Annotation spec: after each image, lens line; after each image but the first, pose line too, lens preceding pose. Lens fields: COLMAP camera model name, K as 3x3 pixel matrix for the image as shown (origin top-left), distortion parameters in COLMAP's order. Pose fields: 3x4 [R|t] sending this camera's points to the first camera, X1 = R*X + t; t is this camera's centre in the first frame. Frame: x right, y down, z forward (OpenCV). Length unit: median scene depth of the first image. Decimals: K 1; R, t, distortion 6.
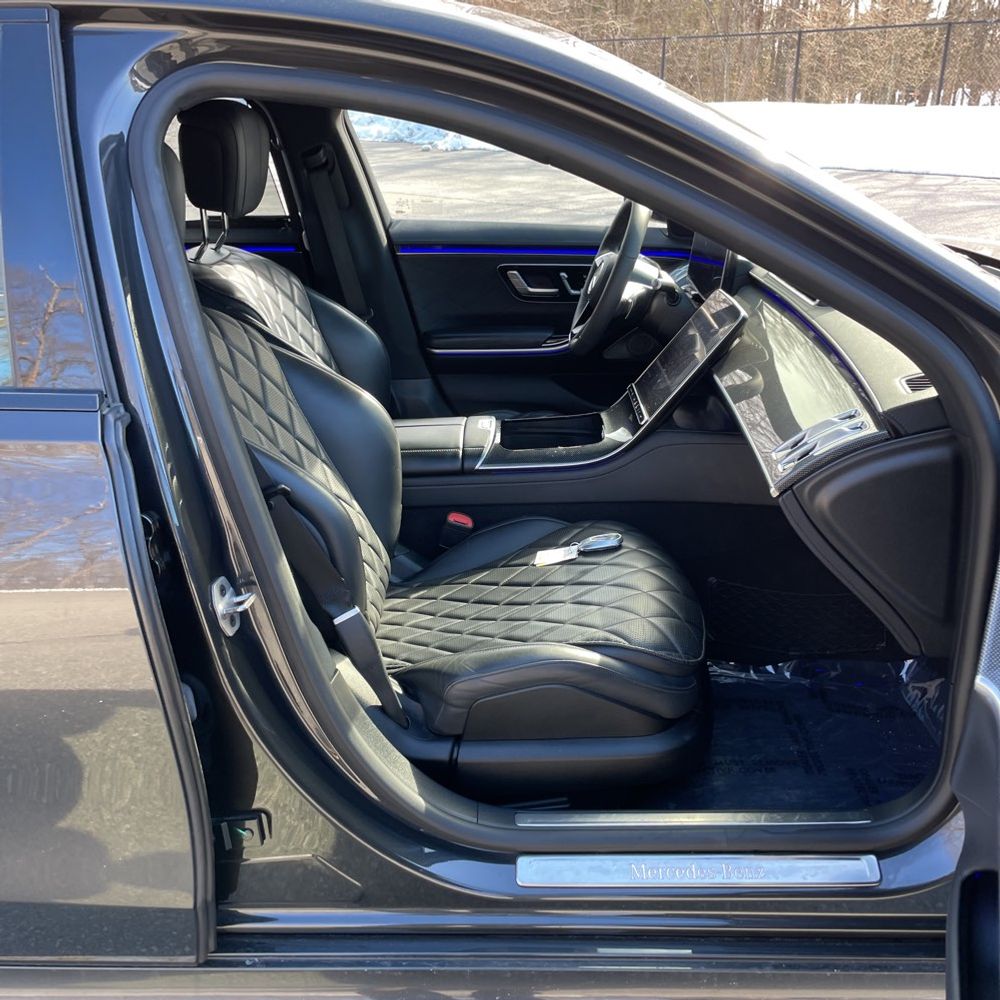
lens RADIAL K [[995.5, 0, 509.8], [0, 995.5, 499.7], [0, 0, 1]] dist [0.090153, -0.133886]
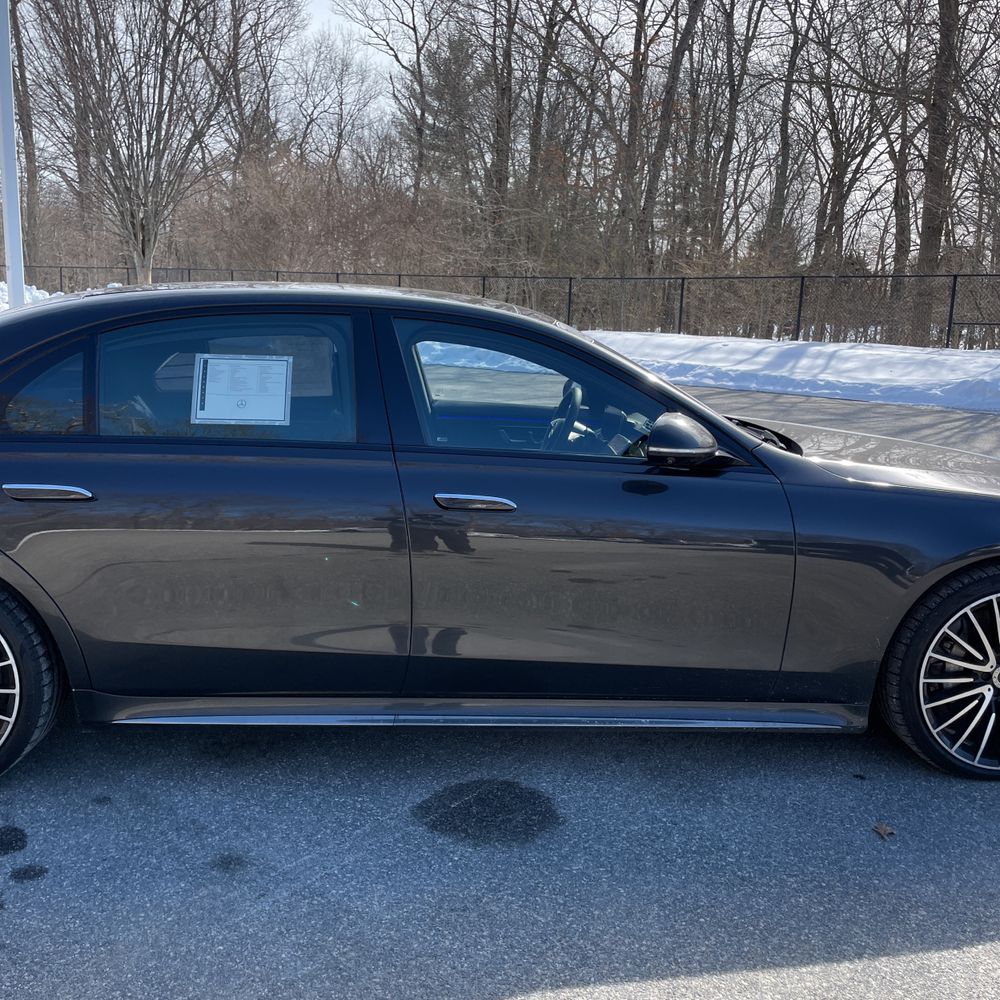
lens RADIAL K [[995.5, 0, 509.8], [0, 995.5, 499.7], [0, 0, 1]] dist [0.090153, -0.133886]
pose [[0.995851, 0.019773, 0.088825, -0.029154], [-0.001663, 0.979898, -0.199492, 0.051501], [-0.090984, 0.198517, 0.975865, -0.146263]]
